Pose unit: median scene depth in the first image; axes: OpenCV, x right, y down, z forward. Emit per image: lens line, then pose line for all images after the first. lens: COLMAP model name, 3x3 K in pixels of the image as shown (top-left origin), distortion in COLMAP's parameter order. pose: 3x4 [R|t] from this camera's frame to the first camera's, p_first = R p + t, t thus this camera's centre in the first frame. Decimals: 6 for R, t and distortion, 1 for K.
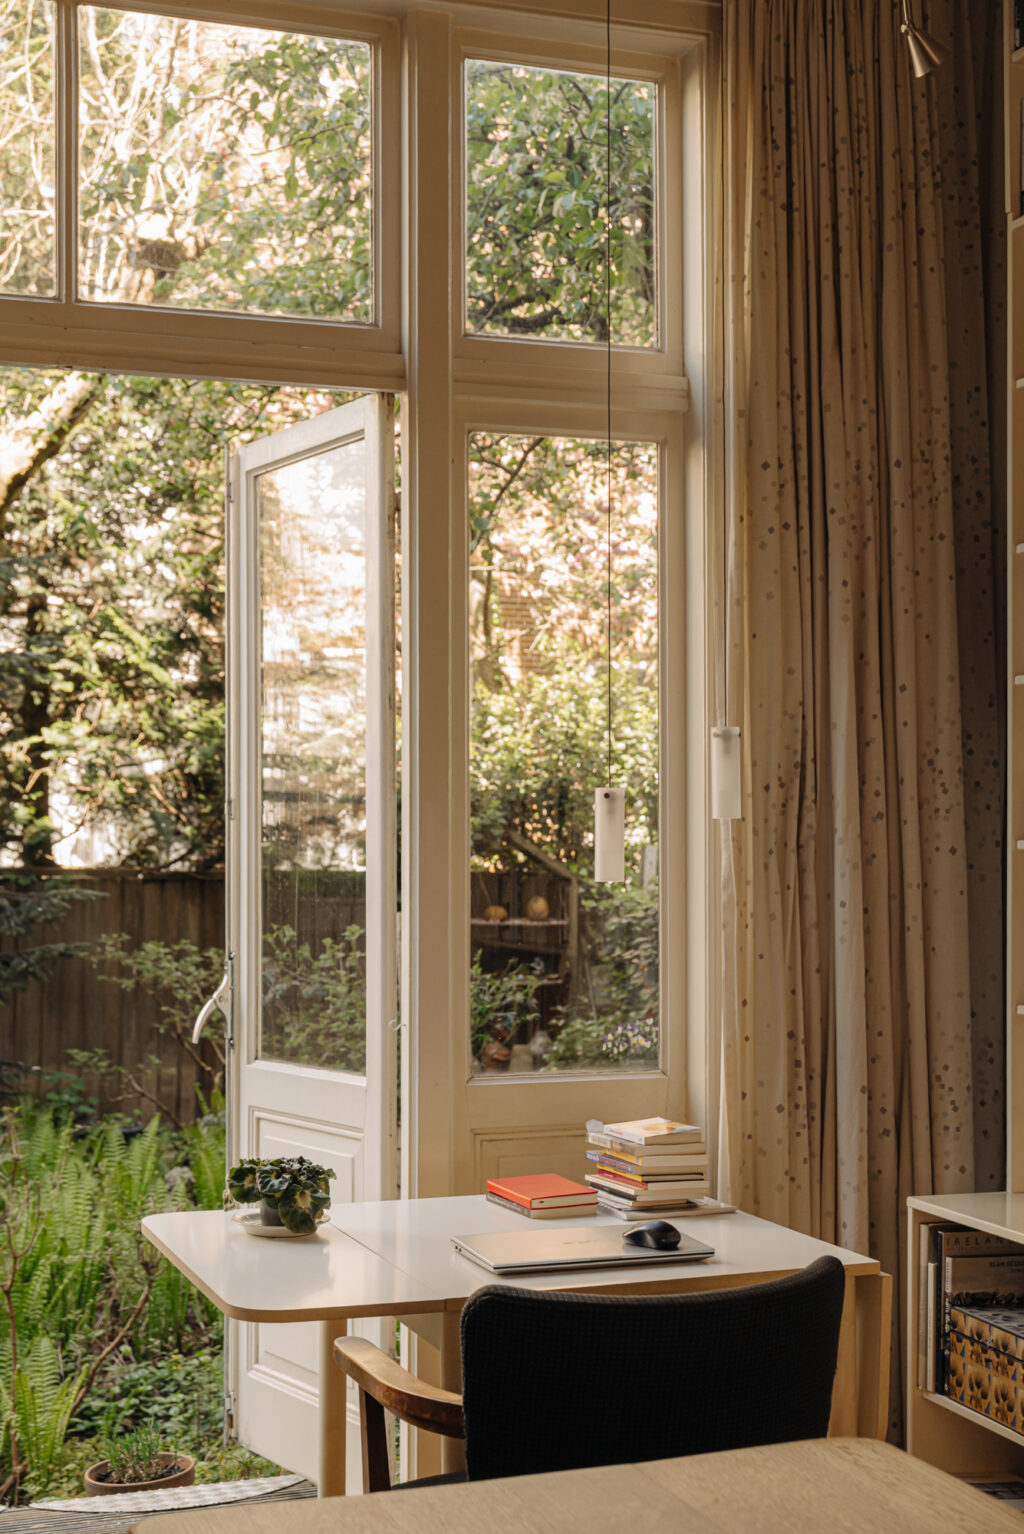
lens RADIAL K [[2114.1, 0, 511.1], [0, 2114.1, 765.5], [0, 0, 1]] dist [0.001848, 0.000000]
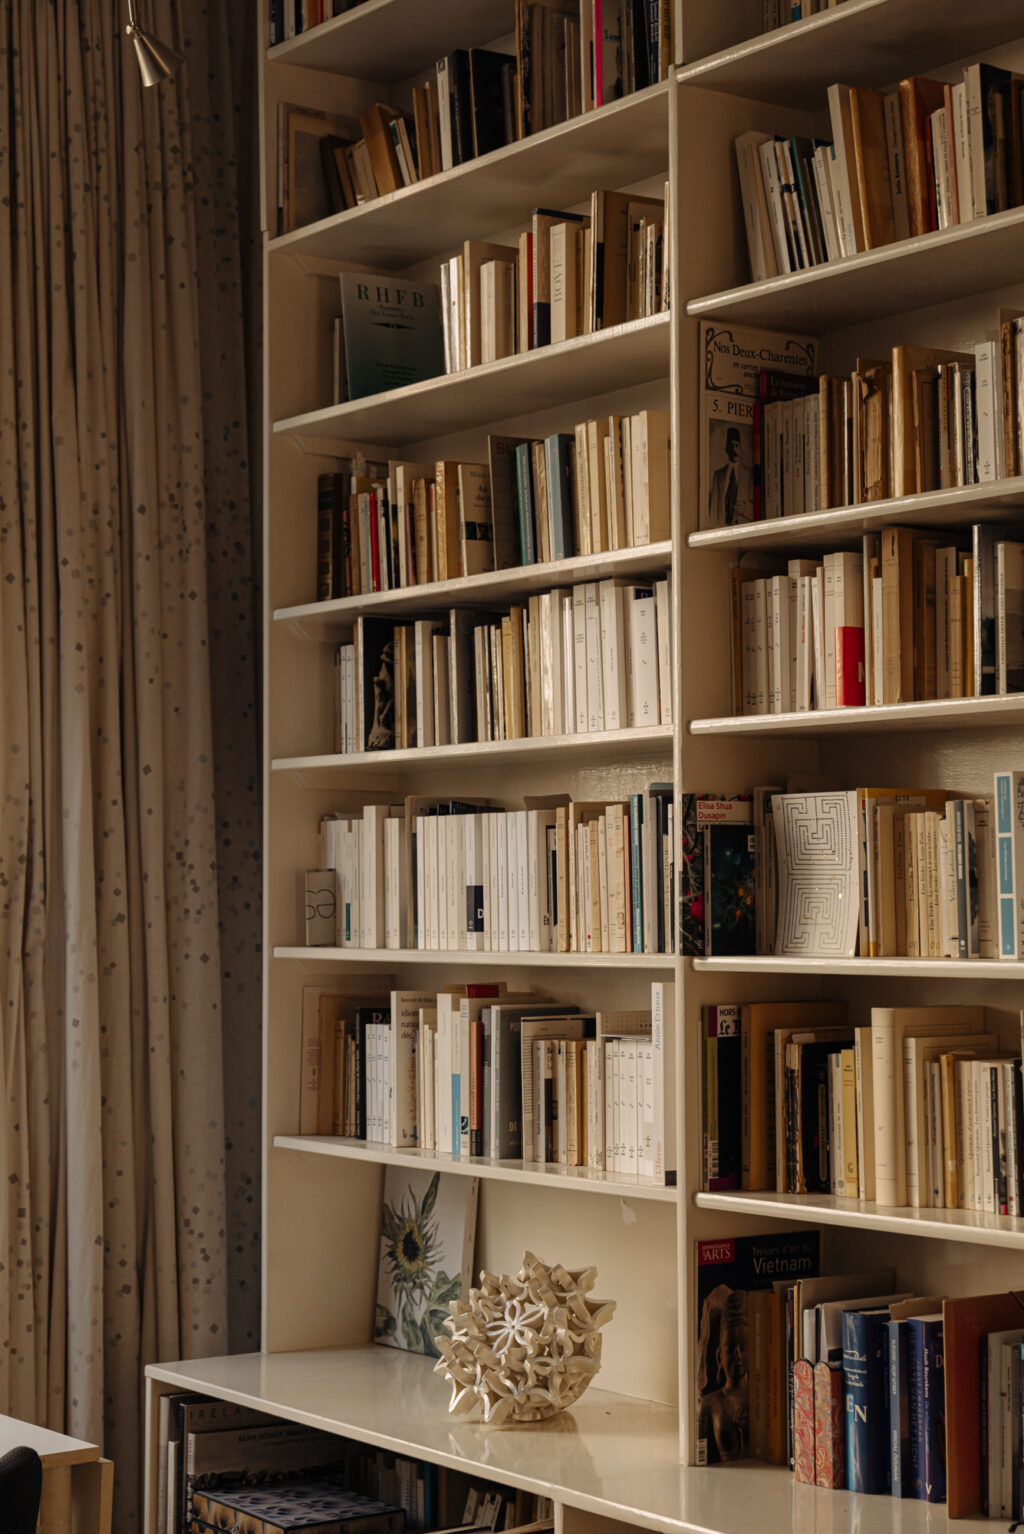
lens RADIAL K [[2728.8, 0, 514.0], [0, 2728.8, 770.3], [0, 0, 1]] dist [0.087154, 0.000000]
pose [[0.961083, 0.006566, 0.276182, 0.021753], [-0.004823, 0.999964, -0.006990, -0.029333], [-0.276218, 0.005386, 0.961080, -0.108878]]
